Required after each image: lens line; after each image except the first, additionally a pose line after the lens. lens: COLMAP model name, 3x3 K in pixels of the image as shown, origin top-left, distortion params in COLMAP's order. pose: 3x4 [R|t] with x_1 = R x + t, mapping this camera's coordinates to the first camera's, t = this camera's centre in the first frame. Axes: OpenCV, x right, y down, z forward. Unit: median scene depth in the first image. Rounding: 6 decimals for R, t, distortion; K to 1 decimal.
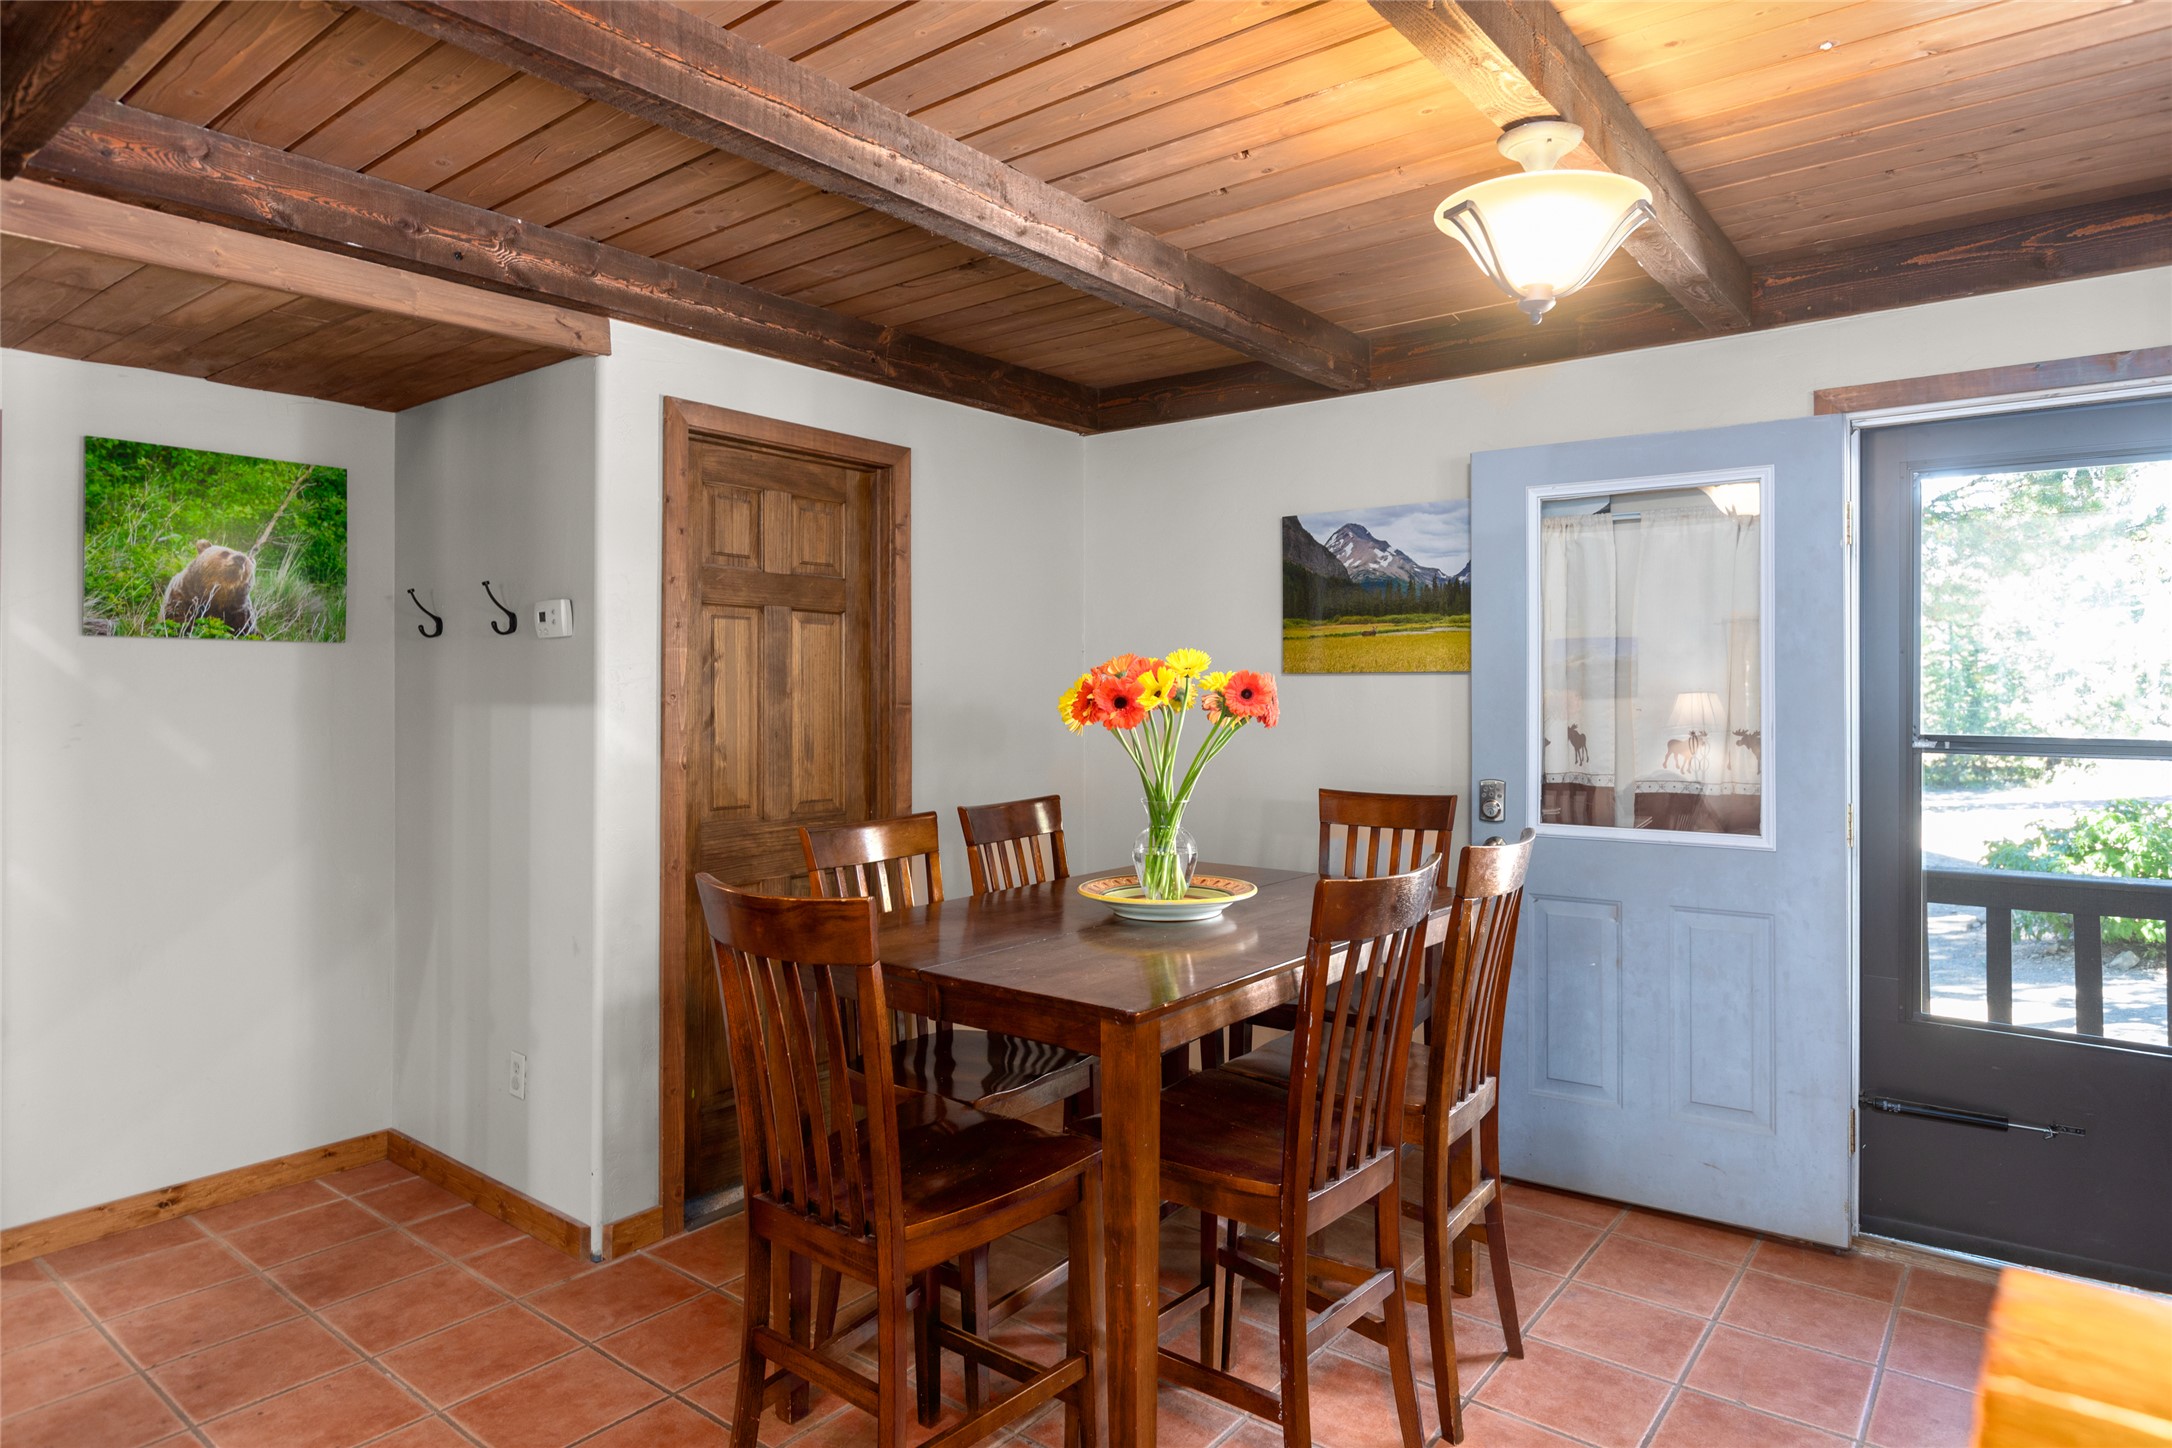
lens RADIAL K [[1260.8, 0, 1087.5], [0, 1260.8, 684.9], [0, 0, 1]] dist [-0.007258, -0.001005]
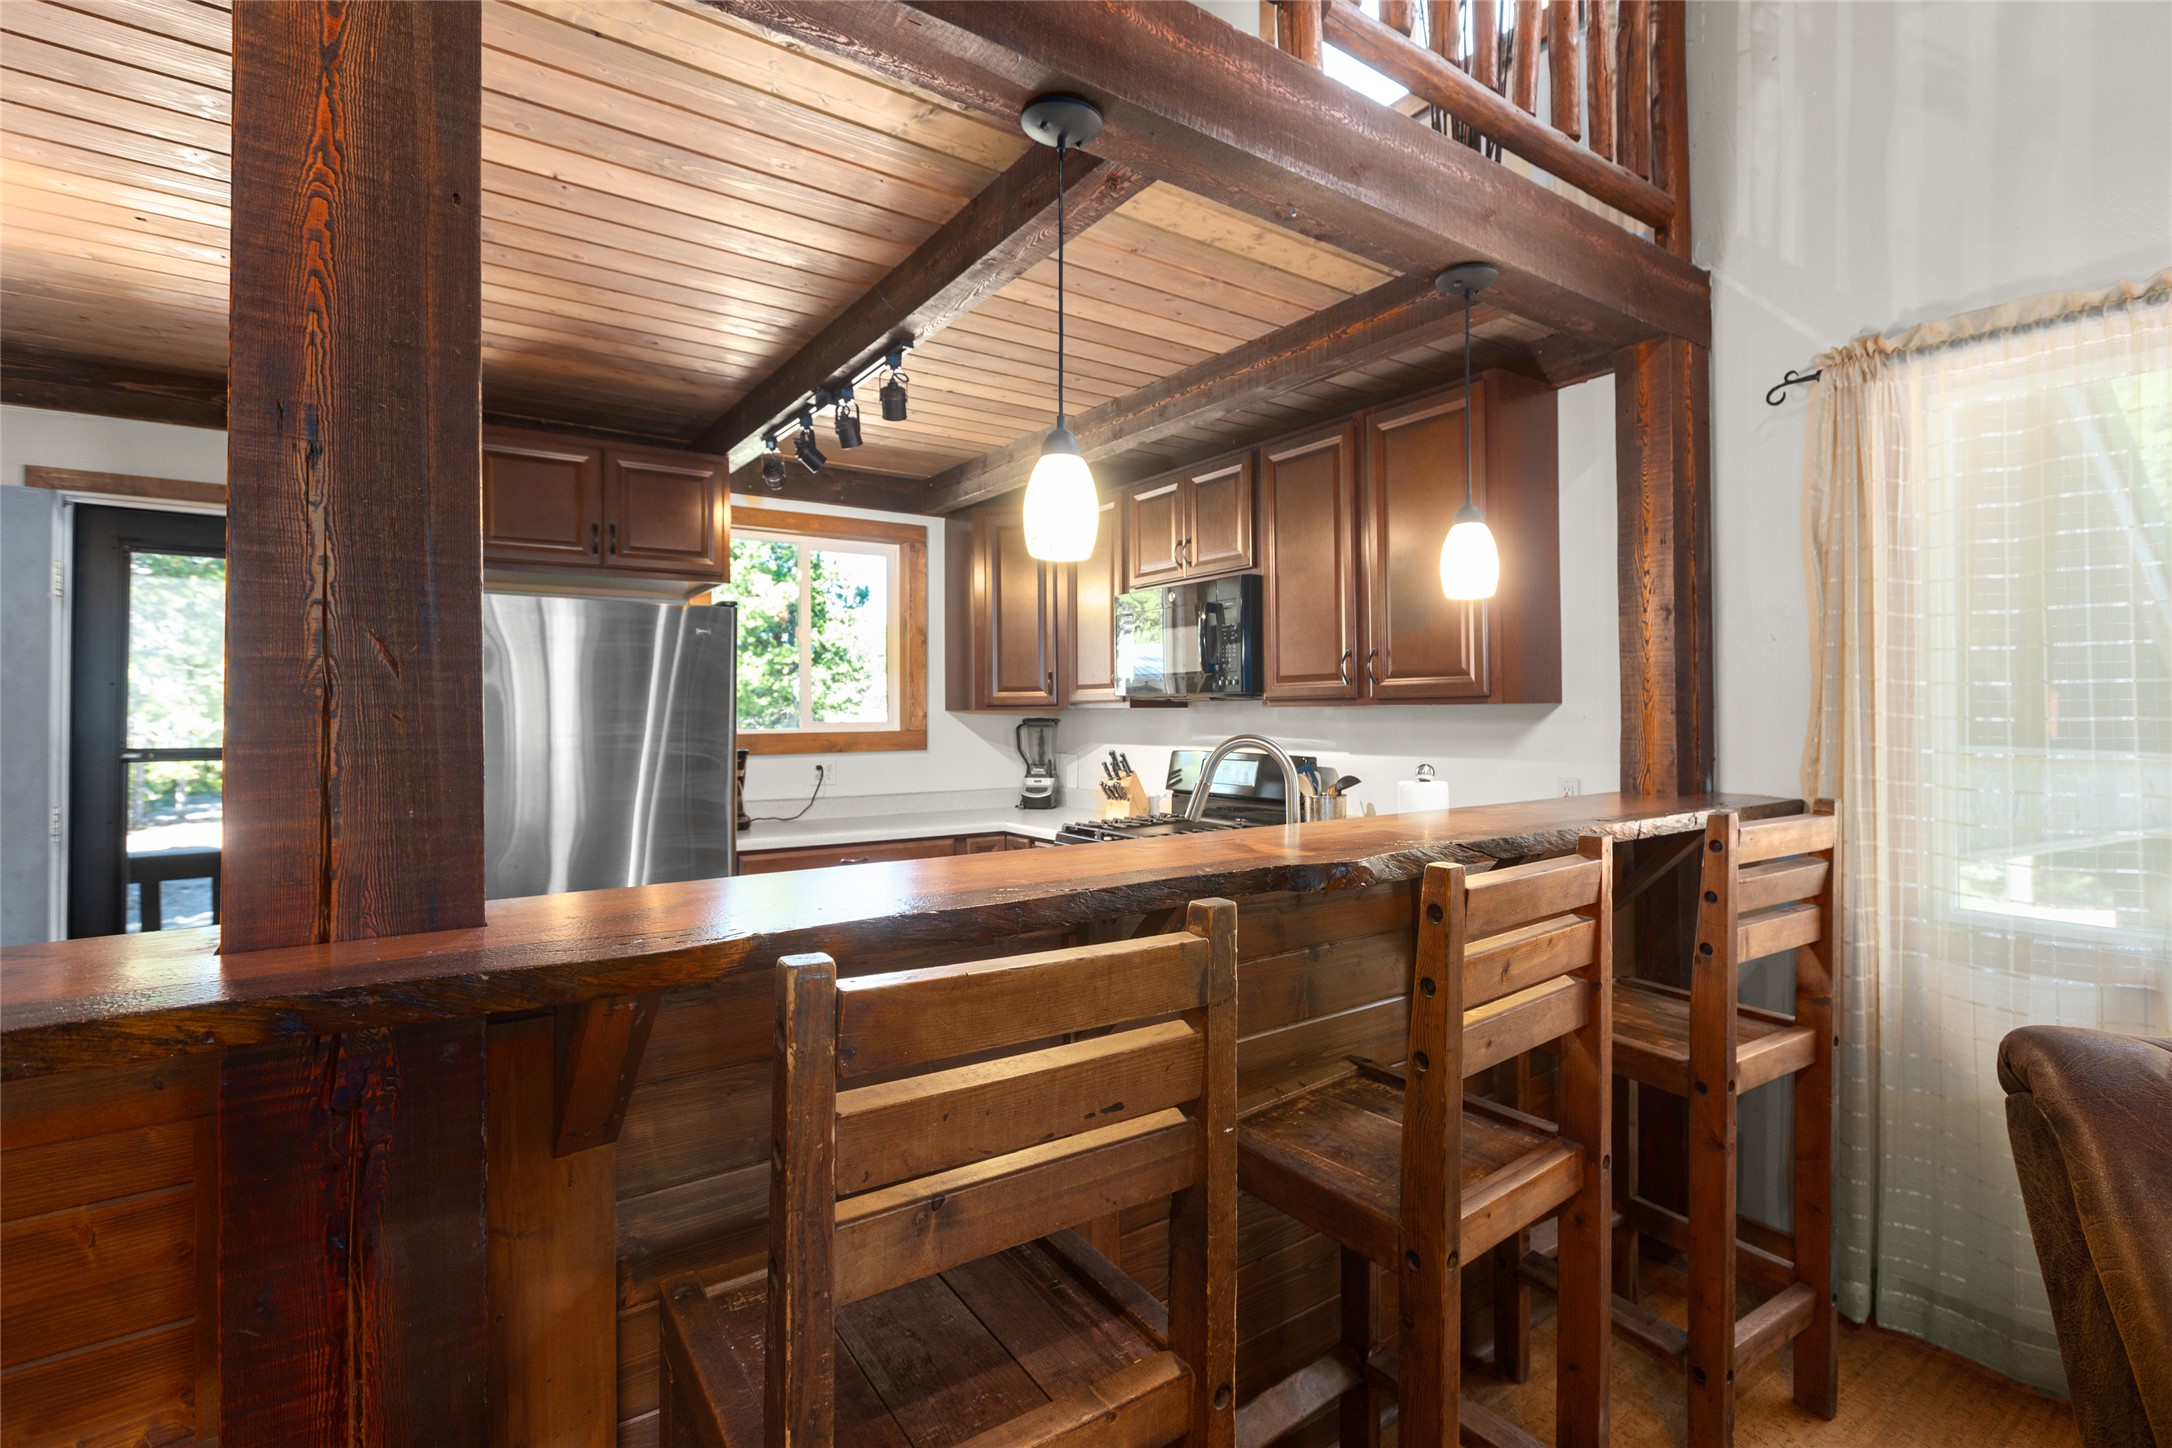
lens RADIAL K [[1004.4, 0, 1103.5], [0, 1004.4, 702.8], [0, 0, 1]] dist [0.003580, -0.001177]
pose [[0.279654, 0.008042, 0.960067, -0.054215], [-0.004469, 0.999965, -0.007075, -0.004660], [-0.960090, -0.002312, 0.279680, -0.254704]]
